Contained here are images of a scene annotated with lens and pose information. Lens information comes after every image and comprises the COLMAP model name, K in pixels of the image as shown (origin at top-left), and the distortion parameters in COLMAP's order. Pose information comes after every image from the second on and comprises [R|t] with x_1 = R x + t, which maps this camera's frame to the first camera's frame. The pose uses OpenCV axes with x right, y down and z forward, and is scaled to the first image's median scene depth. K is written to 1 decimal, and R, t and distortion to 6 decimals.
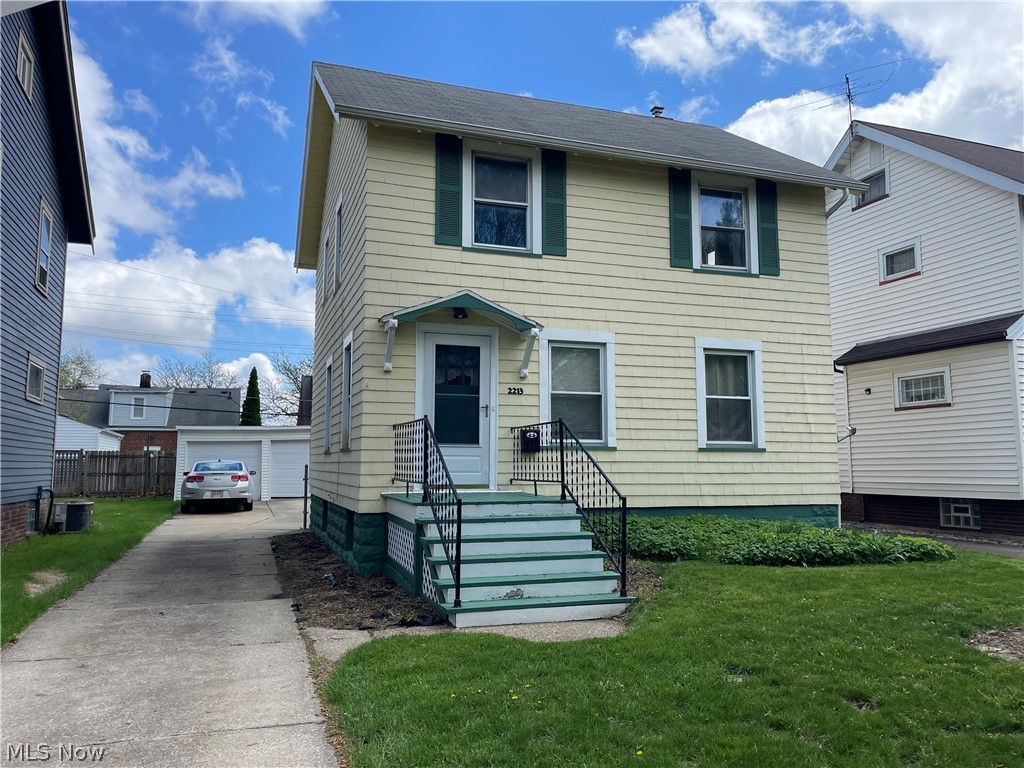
lens RADIAL K [[775.7, 0, 511.6], [0, 775.7, 385.0], [0, 0, 1]] dist [0.048998, -0.033304]
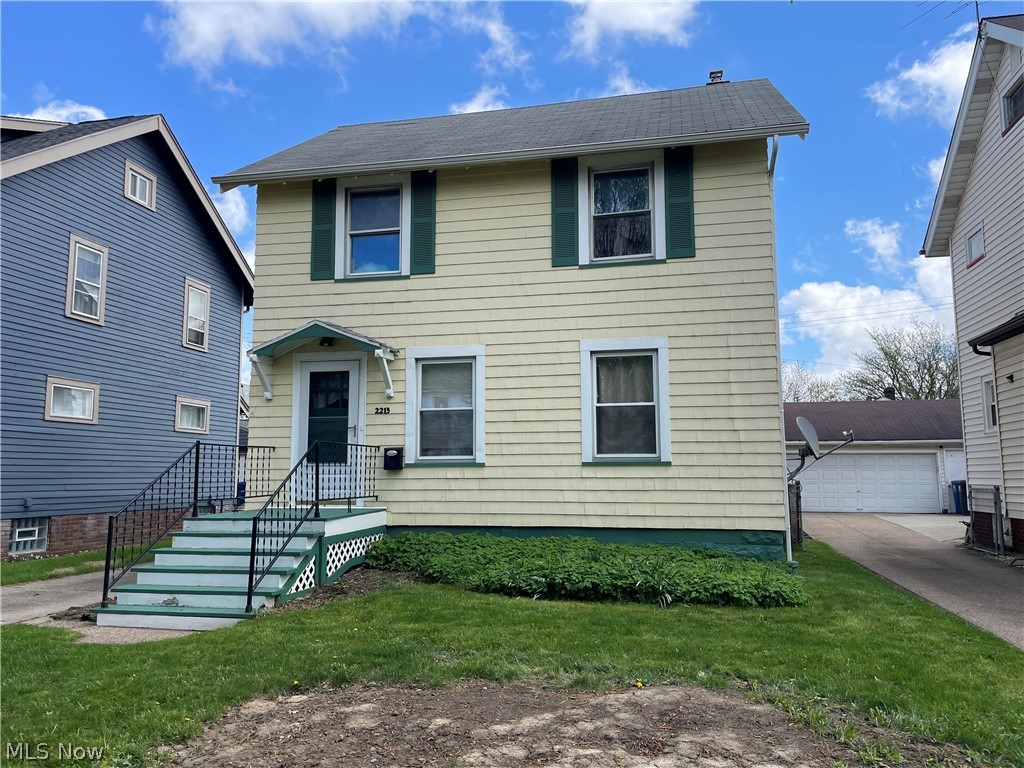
lens RADIAL K [[775.7, 0, 516.4], [0, 775.7, 385.3], [0, 0, 1]] dist [0.048998, -0.033304]
pose [[0.854883, -0.064674, -0.514775, 0.655928], [0.056946, 0.997902, -0.030802, 0.015119], [0.515687, -0.002982, 0.856772, 0.193106]]
